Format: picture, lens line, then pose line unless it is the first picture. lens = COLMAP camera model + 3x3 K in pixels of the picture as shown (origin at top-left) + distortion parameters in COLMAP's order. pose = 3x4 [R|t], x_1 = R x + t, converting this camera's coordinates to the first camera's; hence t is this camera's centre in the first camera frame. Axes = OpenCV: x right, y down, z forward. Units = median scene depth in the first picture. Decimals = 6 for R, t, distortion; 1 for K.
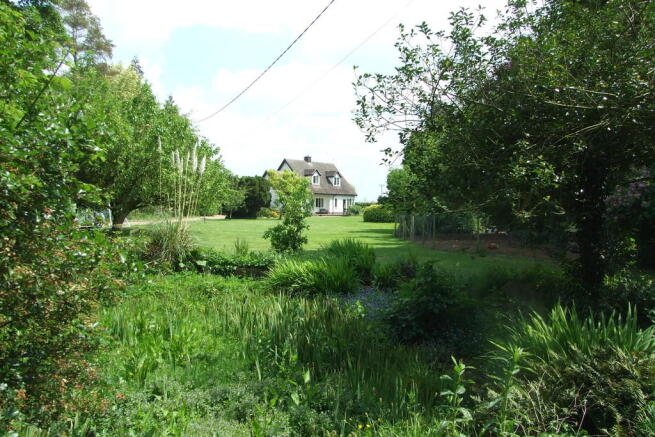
lens RADIAL K [[560.0, 0, 327.2], [0, 560.0, 217.8], [0, 0, 1]] dist [-0.010694, -0.000822]
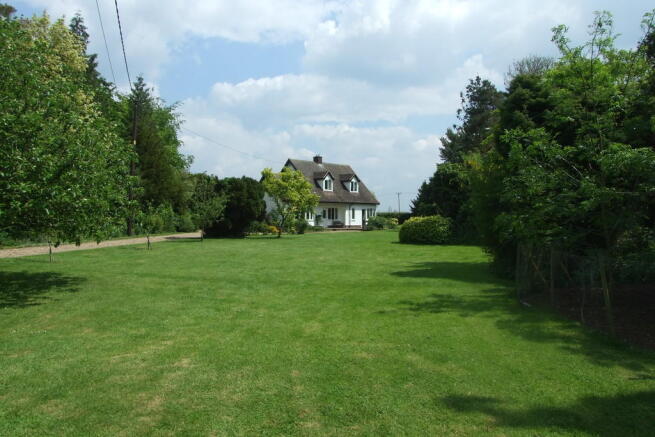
lens RADIAL K [[560.0, 0, 327.3], [0, 560.0, 218.6], [0, 0, 1]] dist [-0.010694, -0.000822]
pose [[0.999766, -0.005562, -0.020898, -0.004933], [0.005242, 0.999868, -0.015354, -0.007970], [0.020981, 0.015241, 0.999664, 0.216509]]
